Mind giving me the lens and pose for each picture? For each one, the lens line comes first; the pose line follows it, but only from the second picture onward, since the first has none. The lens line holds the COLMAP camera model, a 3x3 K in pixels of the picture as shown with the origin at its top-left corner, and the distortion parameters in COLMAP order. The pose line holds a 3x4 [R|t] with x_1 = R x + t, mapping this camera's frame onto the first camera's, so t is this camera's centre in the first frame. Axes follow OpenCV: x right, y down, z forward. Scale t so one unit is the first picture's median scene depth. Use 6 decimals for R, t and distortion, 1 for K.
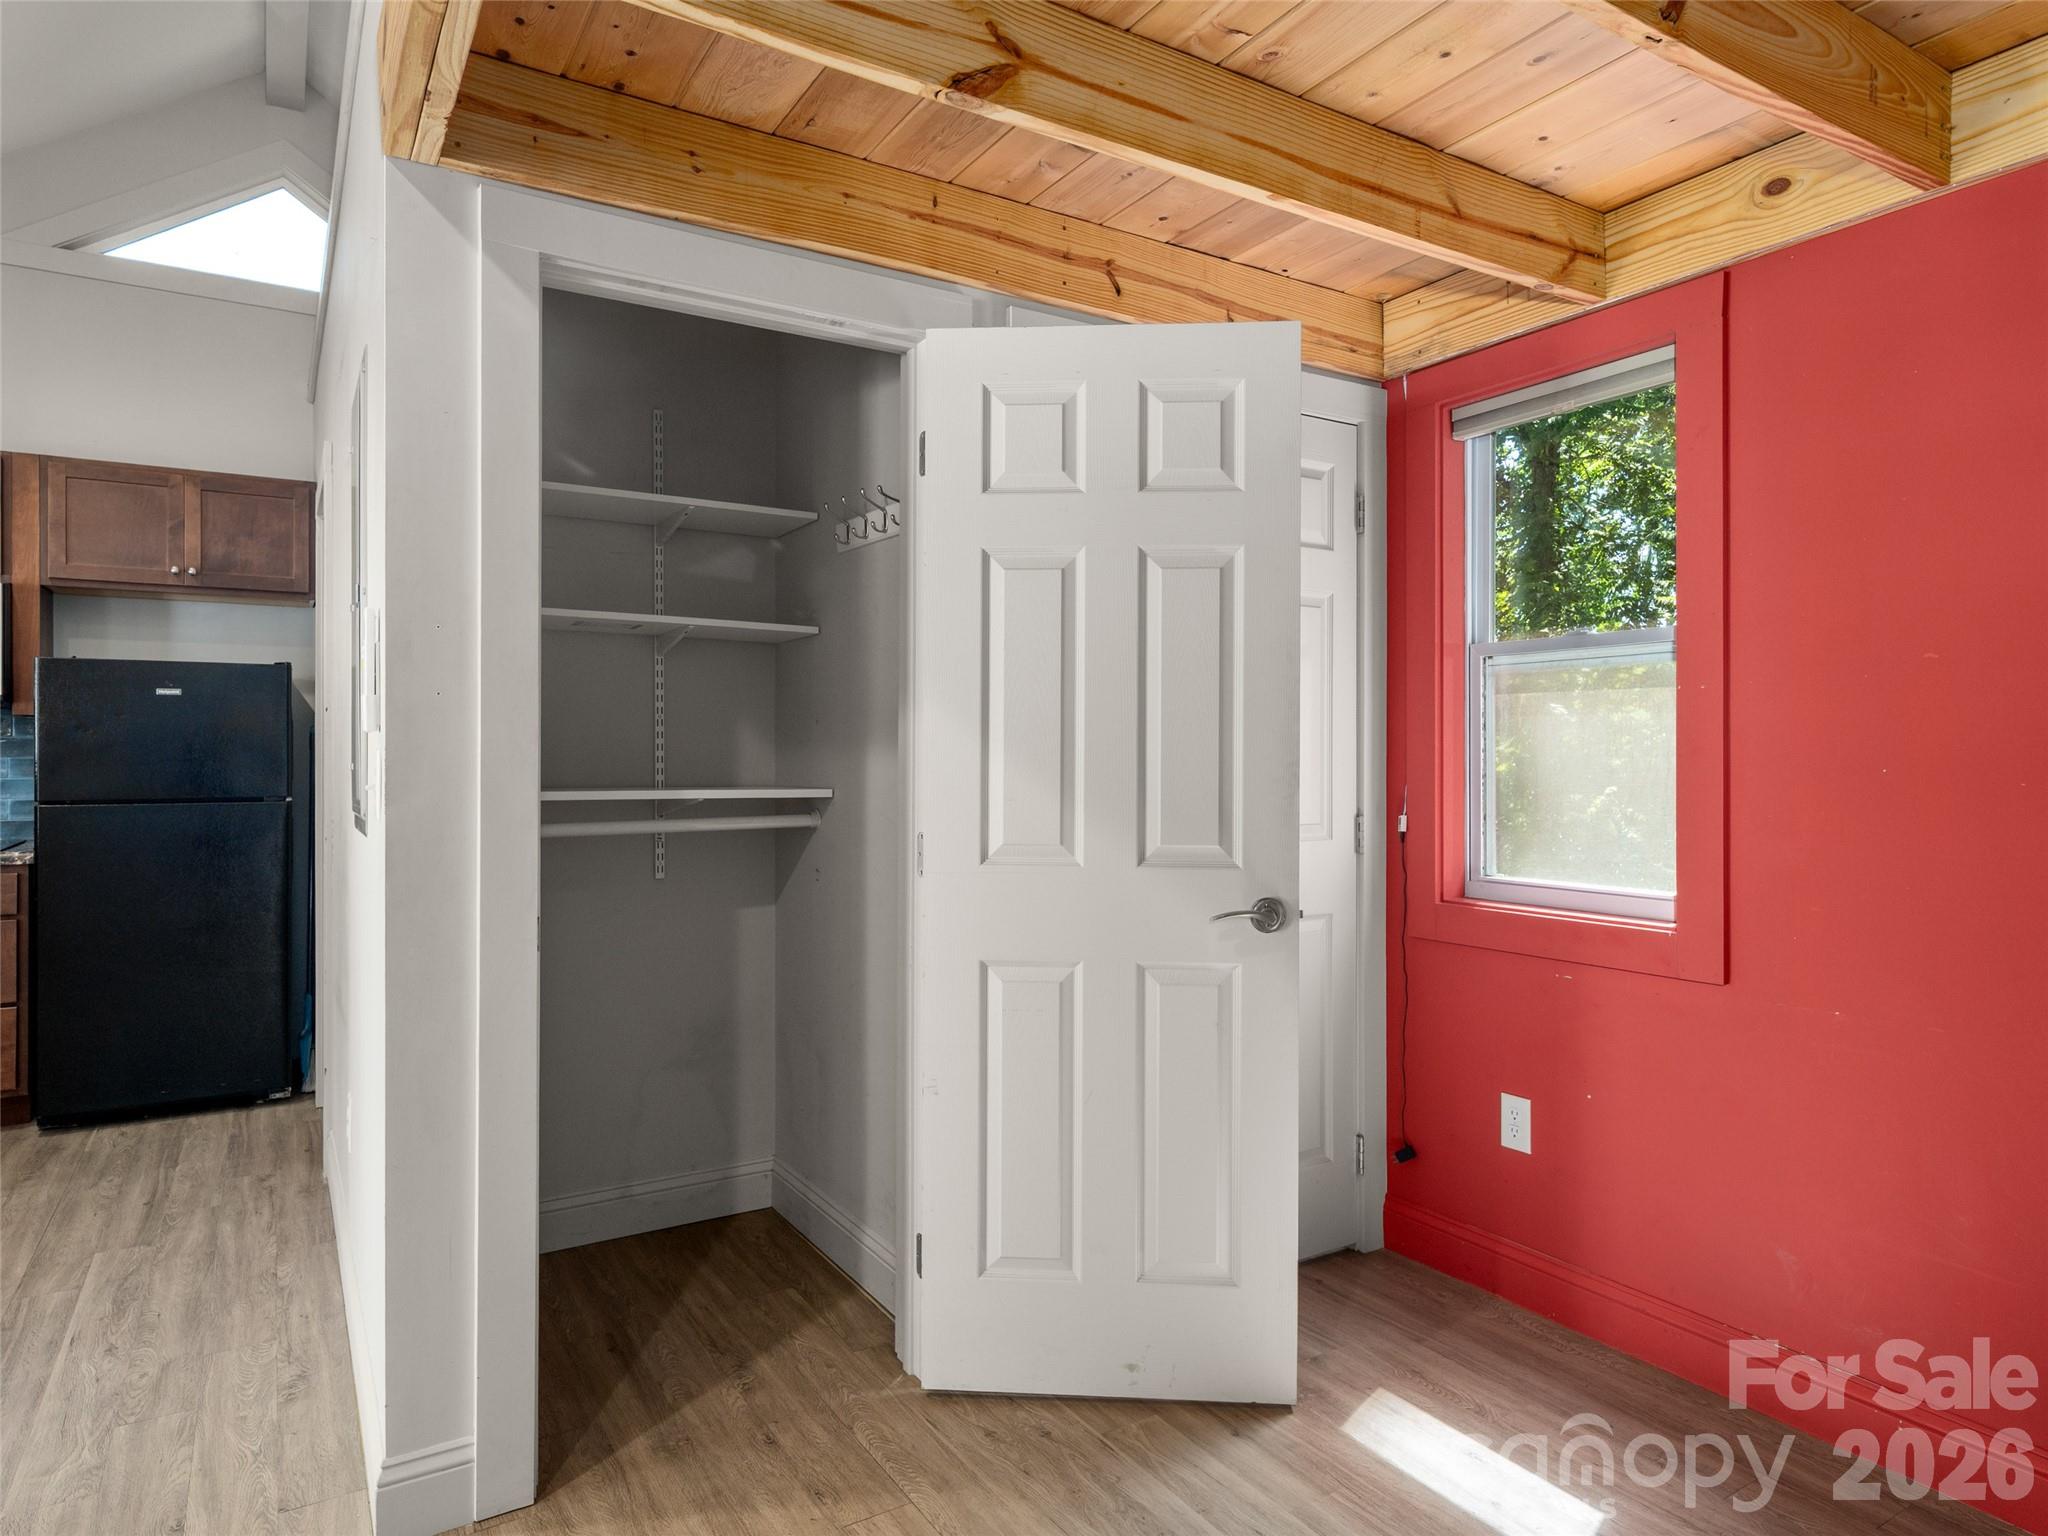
lens RADIAL K [[1210.8, 0, 1014.2], [0, 1210.8, 755.0], [0, 0, 1]] dist [0.001158, 0.000955]
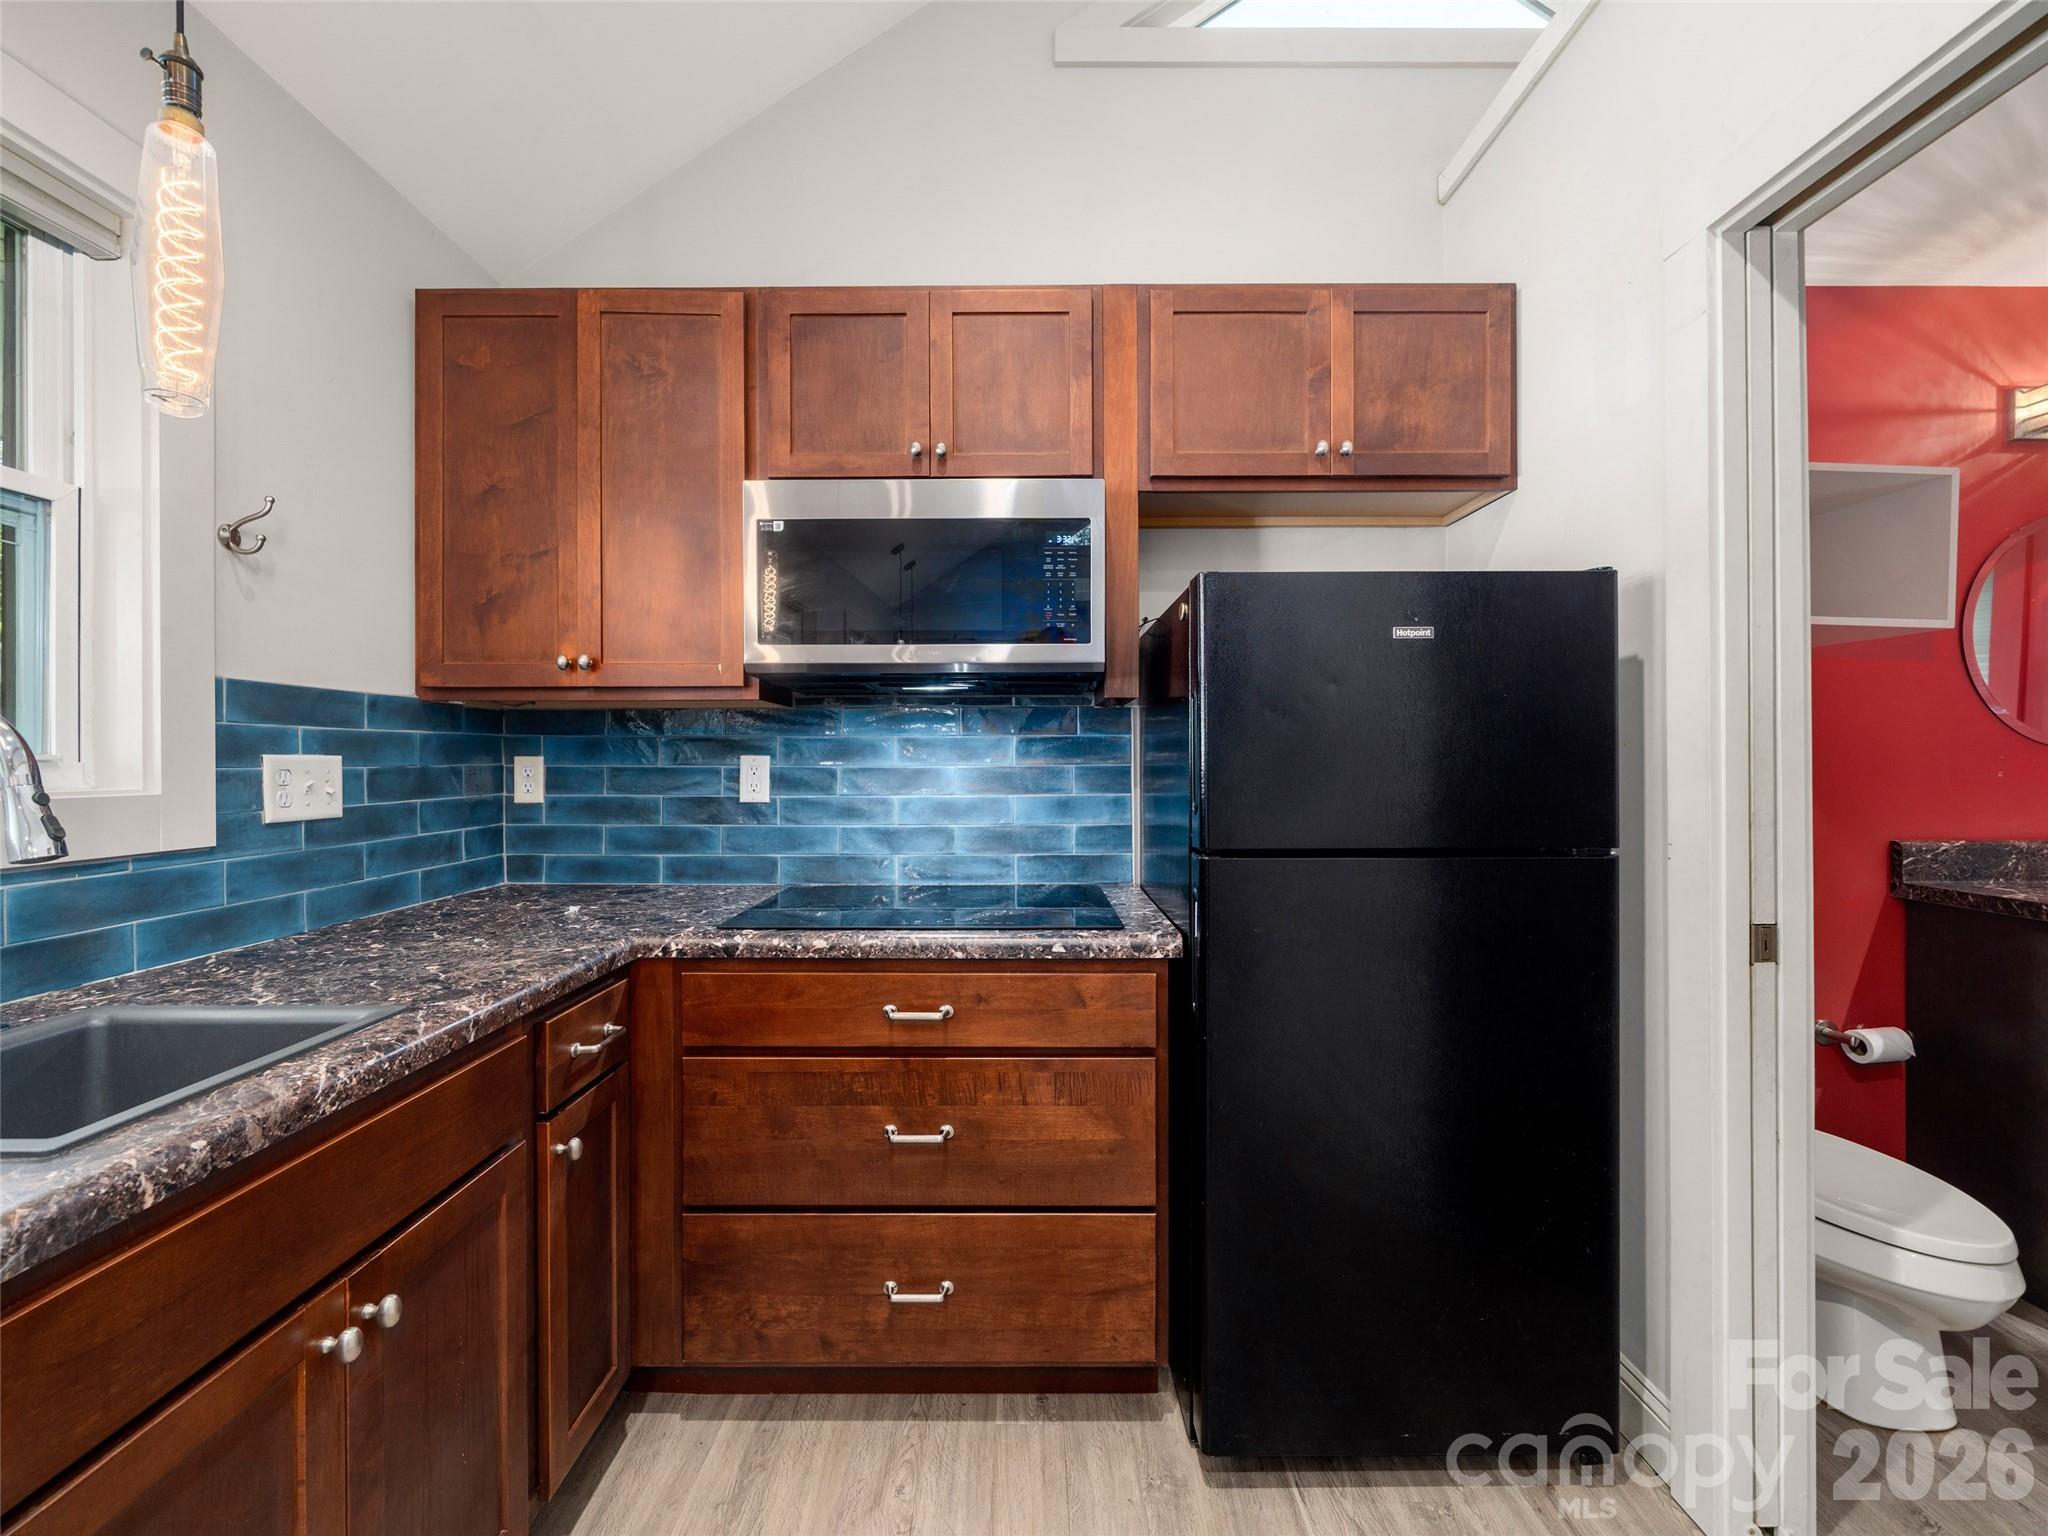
lens RADIAL K [[839.0, 0, 1023.7], [0, 839.0, 759.5], [0, 0, 1]] dist [-0.002724, -0.001132]
pose [[0.851335, -0.004868, -0.524600, -0.921437], [0.004225, 0.999988, -0.002424, -0.000150], [0.524606, -0.000153, 0.851345, 0.879406]]
